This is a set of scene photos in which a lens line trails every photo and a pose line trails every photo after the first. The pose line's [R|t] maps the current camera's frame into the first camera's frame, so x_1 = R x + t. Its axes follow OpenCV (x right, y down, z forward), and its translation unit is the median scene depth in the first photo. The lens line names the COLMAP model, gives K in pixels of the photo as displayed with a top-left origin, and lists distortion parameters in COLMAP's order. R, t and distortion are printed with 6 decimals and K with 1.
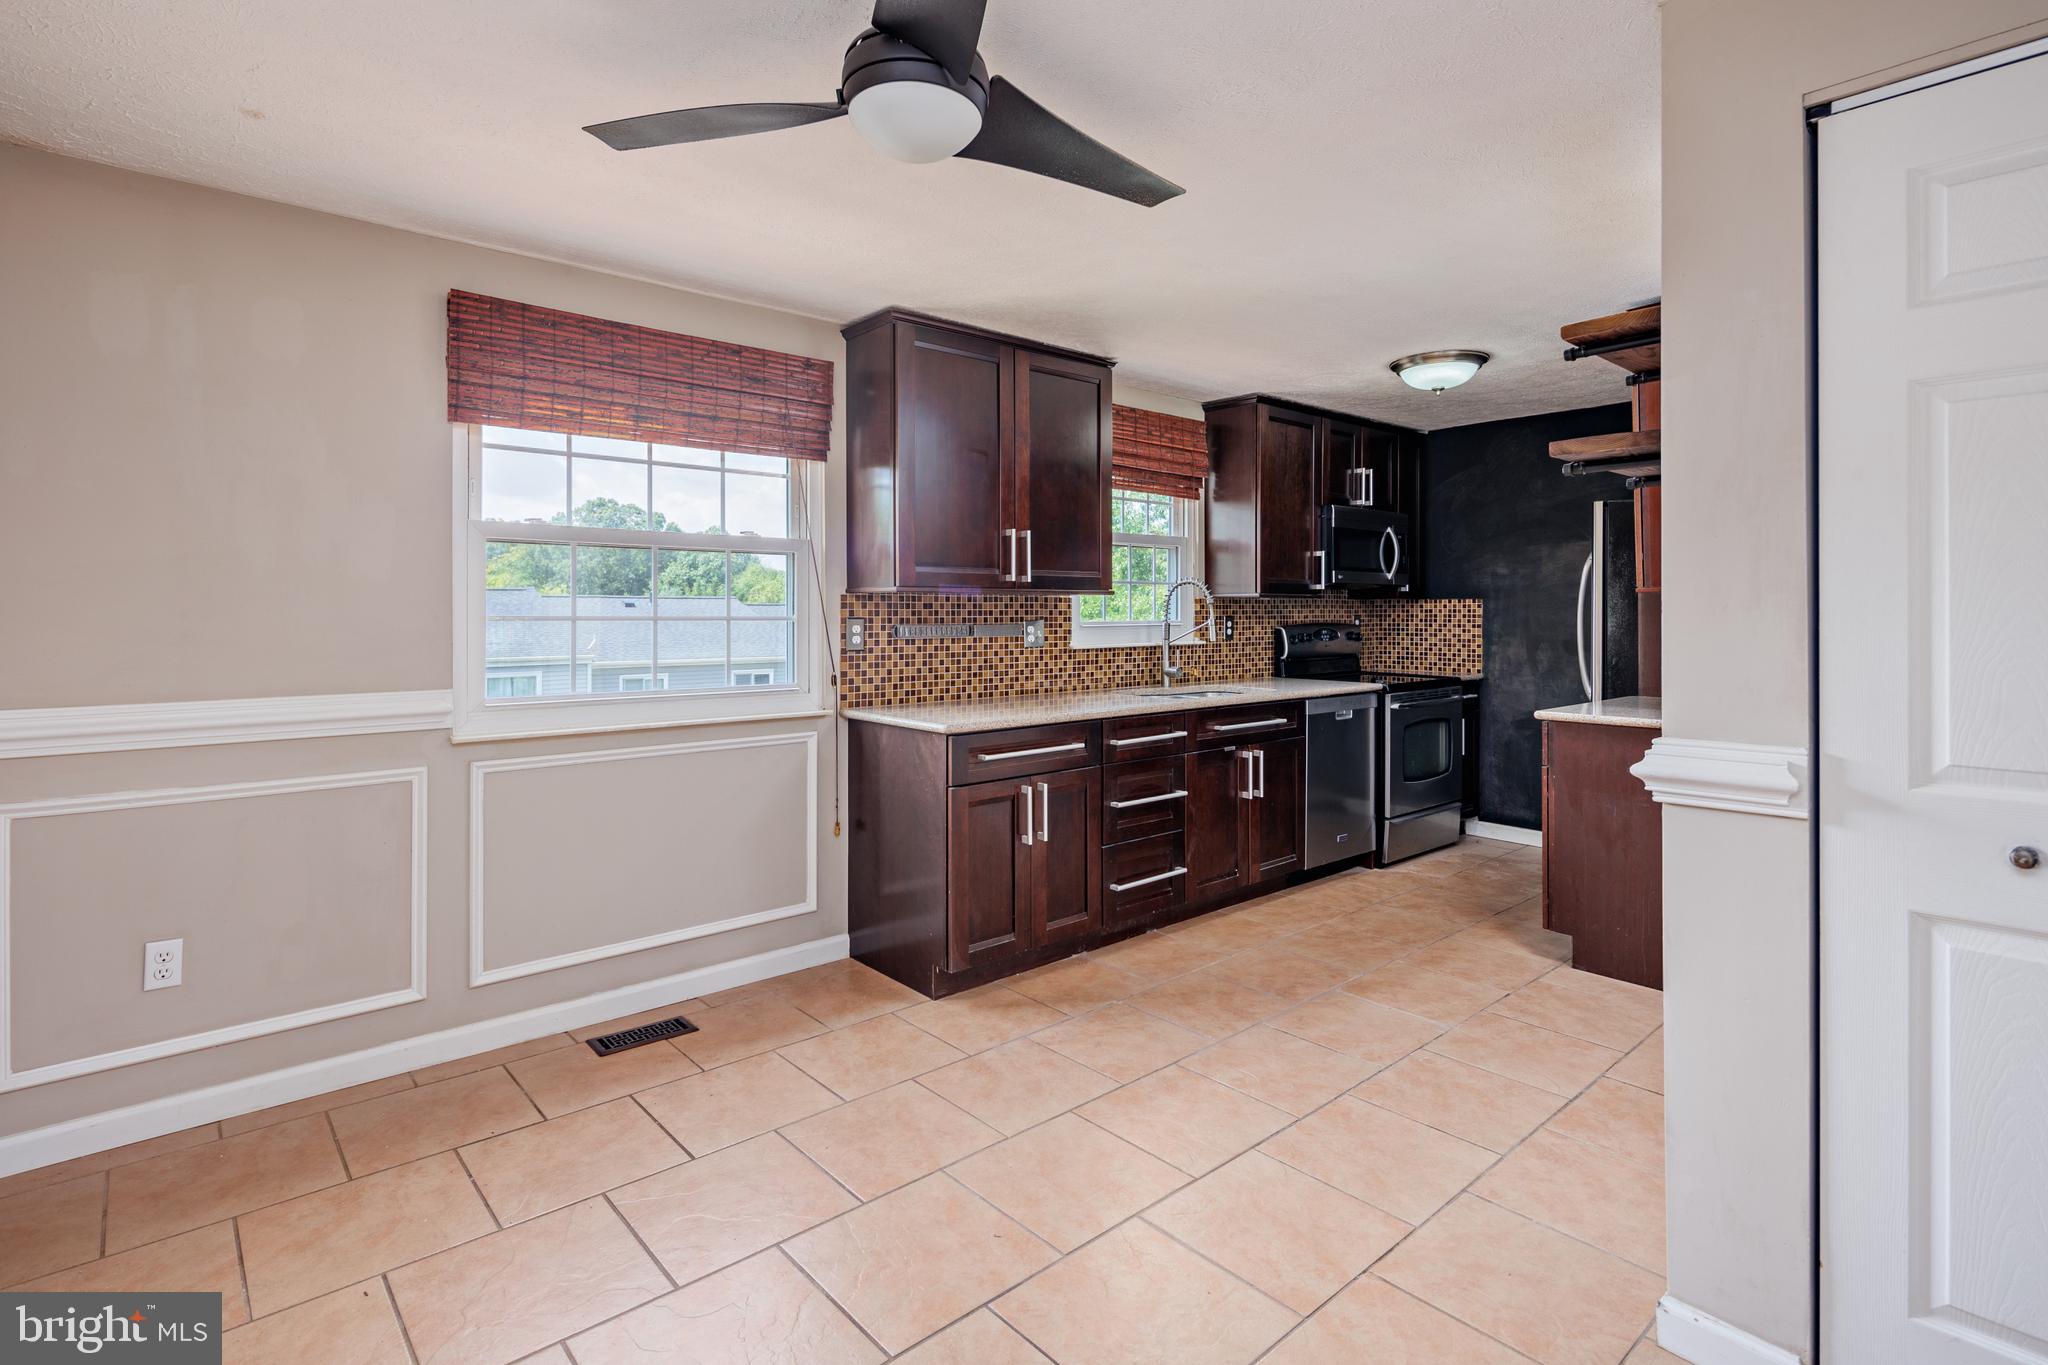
lens RADIAL K [[993.4, 0, 1013.6], [0, 993.4, 609.8], [0, 0, 1]] dist [0.003334, -0.004798]
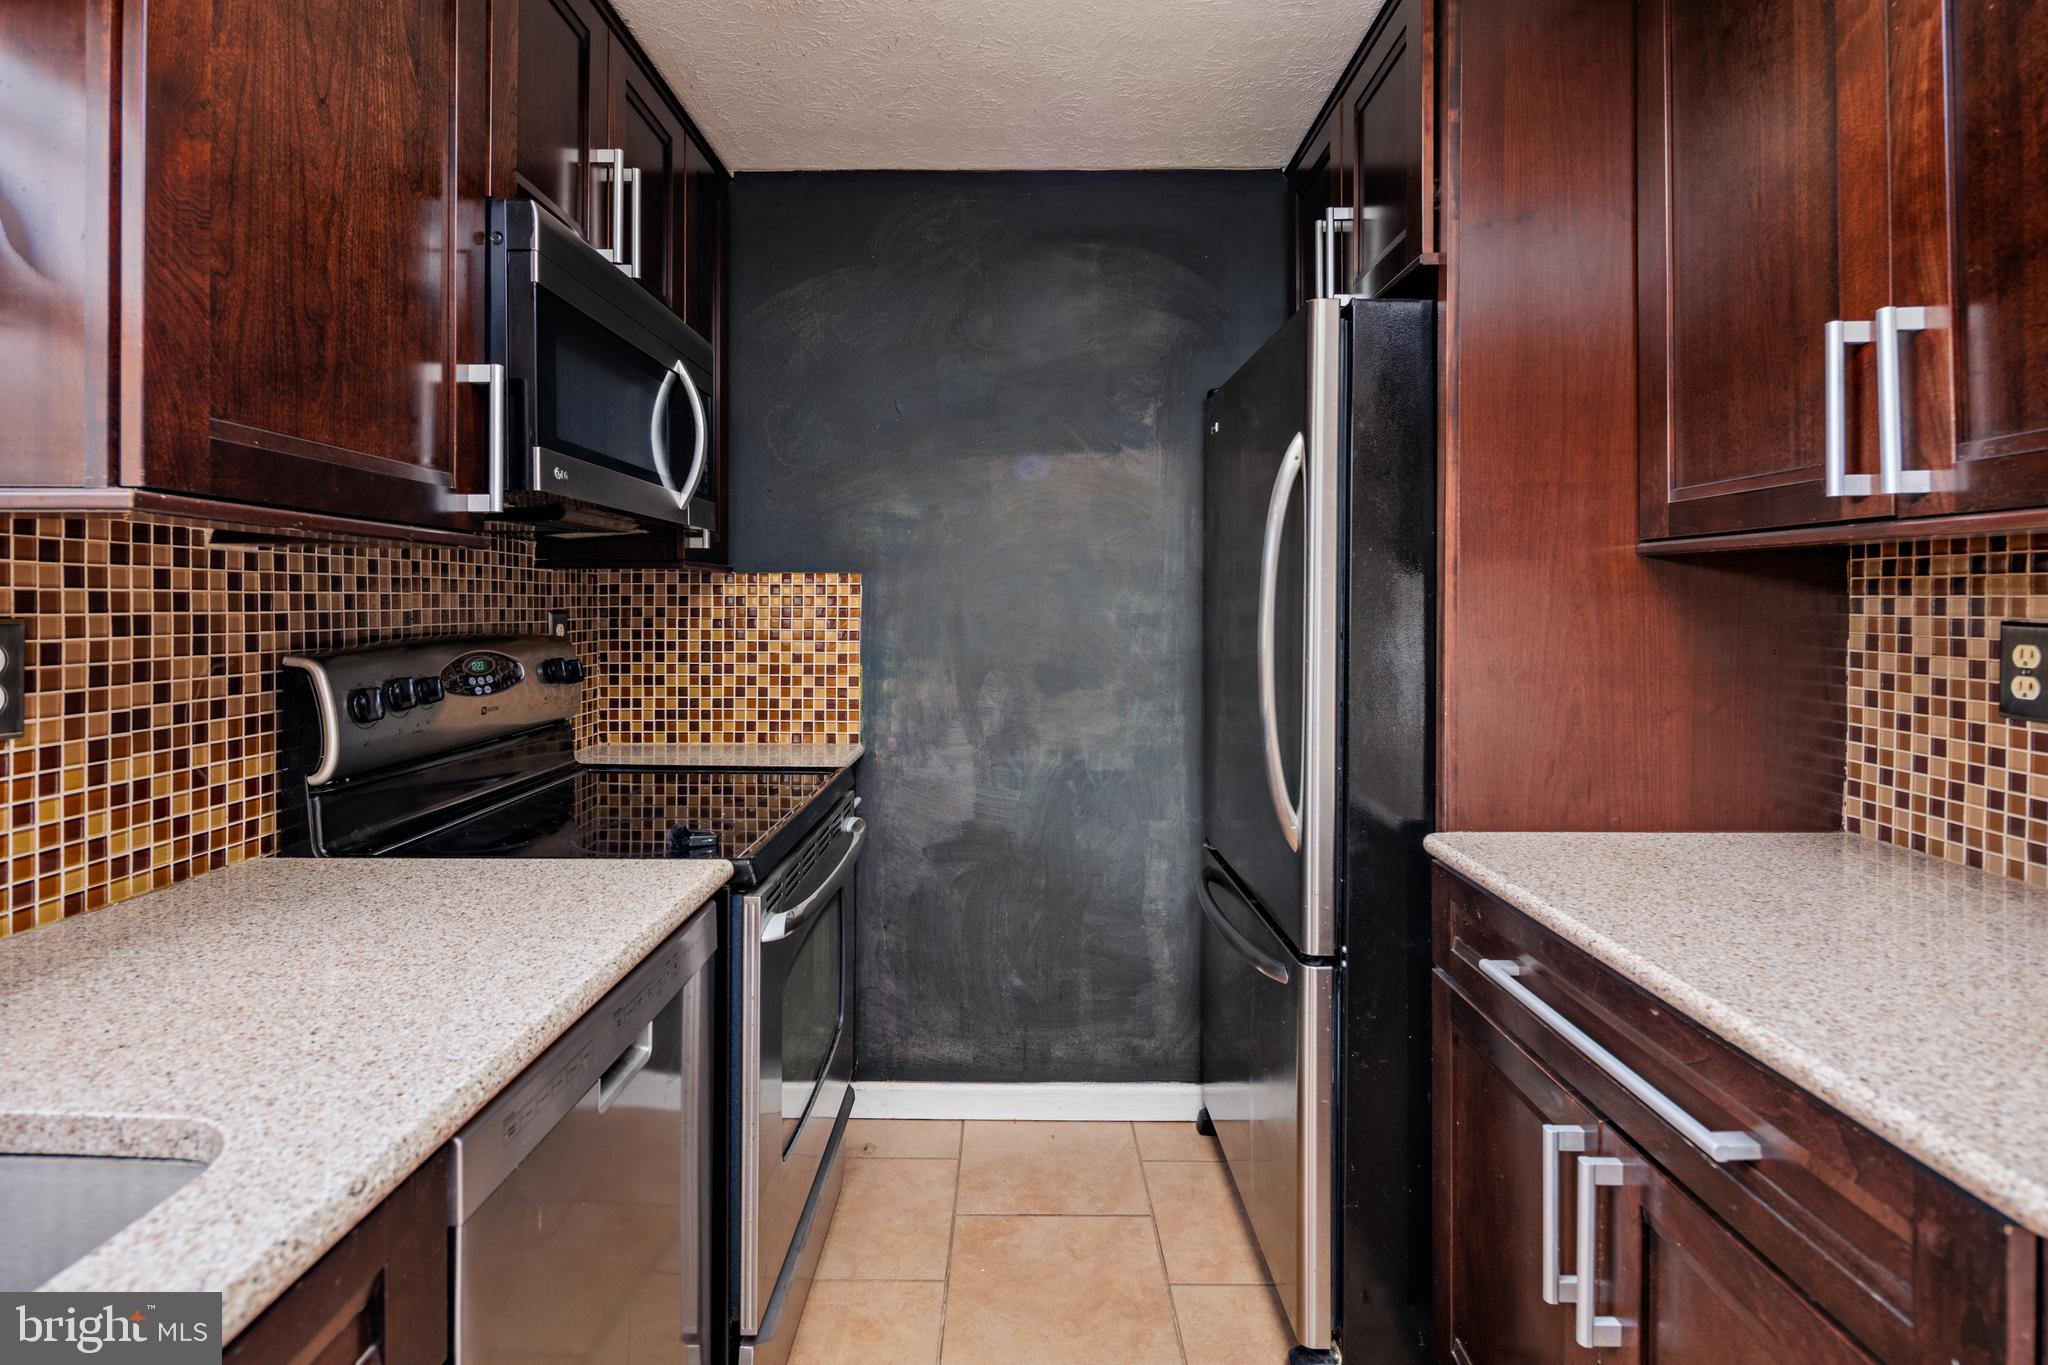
lens RADIAL K [[993.4, 0, 1018.2], [0, 993.4, 605.5], [0, 0, 1]] dist [0.003334, -0.004798]
pose [[0.655489, 0.001149, 0.755204, 0.305799], [-0.003175, 0.999994, 0.001234, 0.004211], [-0.755198, -0.003207, 0.655489, 1.084435]]
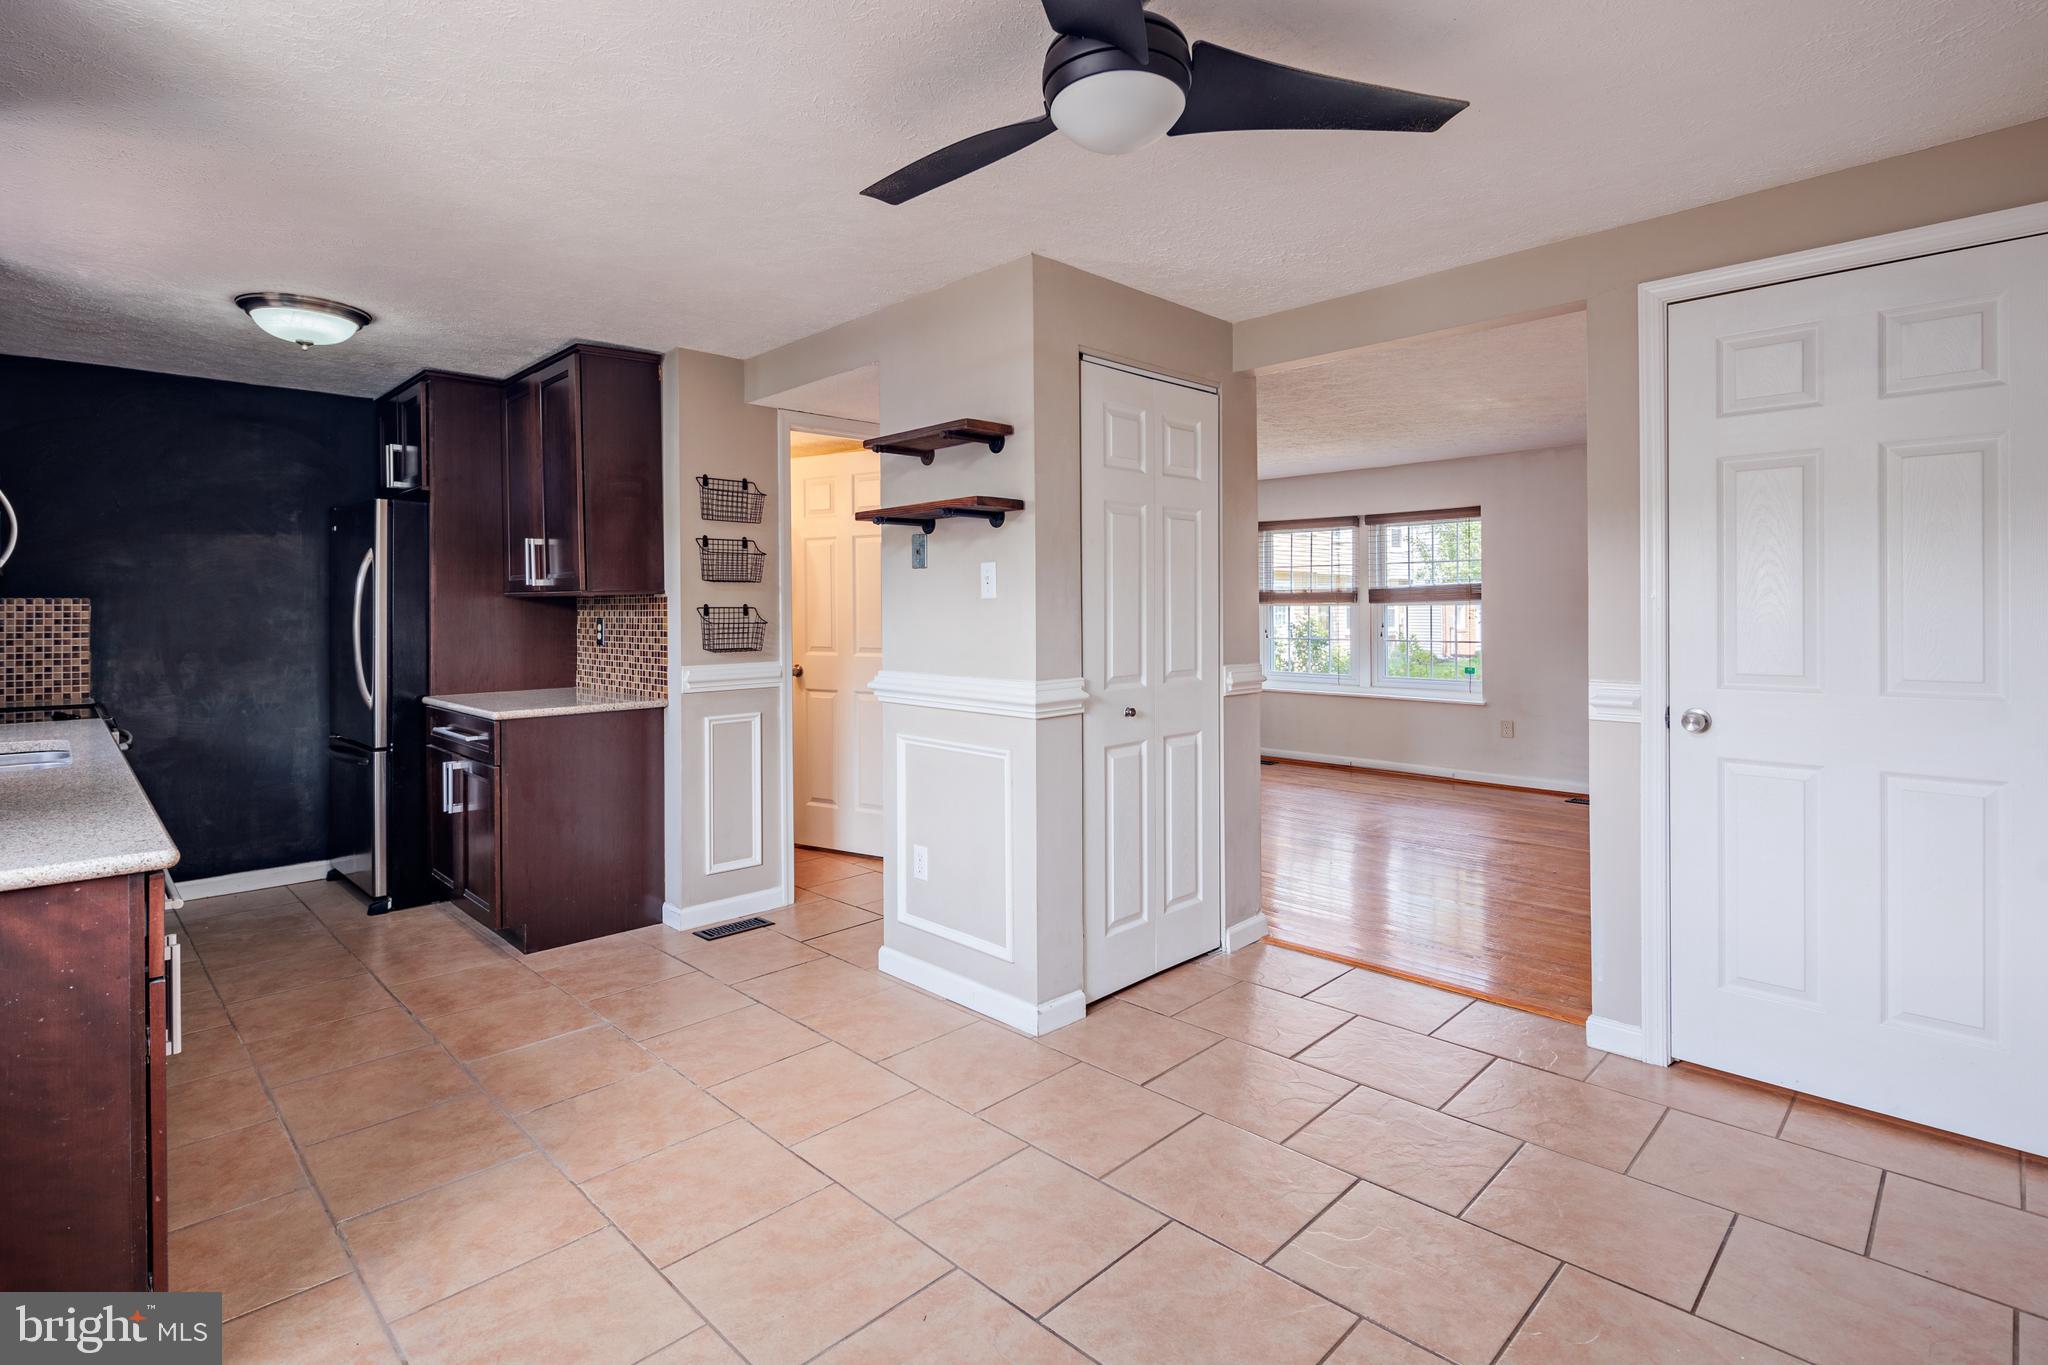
lens RADIAL K [[993.4, 0, 1018.8], [0, 993.4, 609.2], [0, 0, 1]] dist [0.003334, -0.004798]
pose [[-0.071549, 0.002138, 0.997435, -0.535663], [0.004638, 0.999988, -0.001811, 0.002942], [-0.997426, 0.004497, -0.071558, 0.580895]]
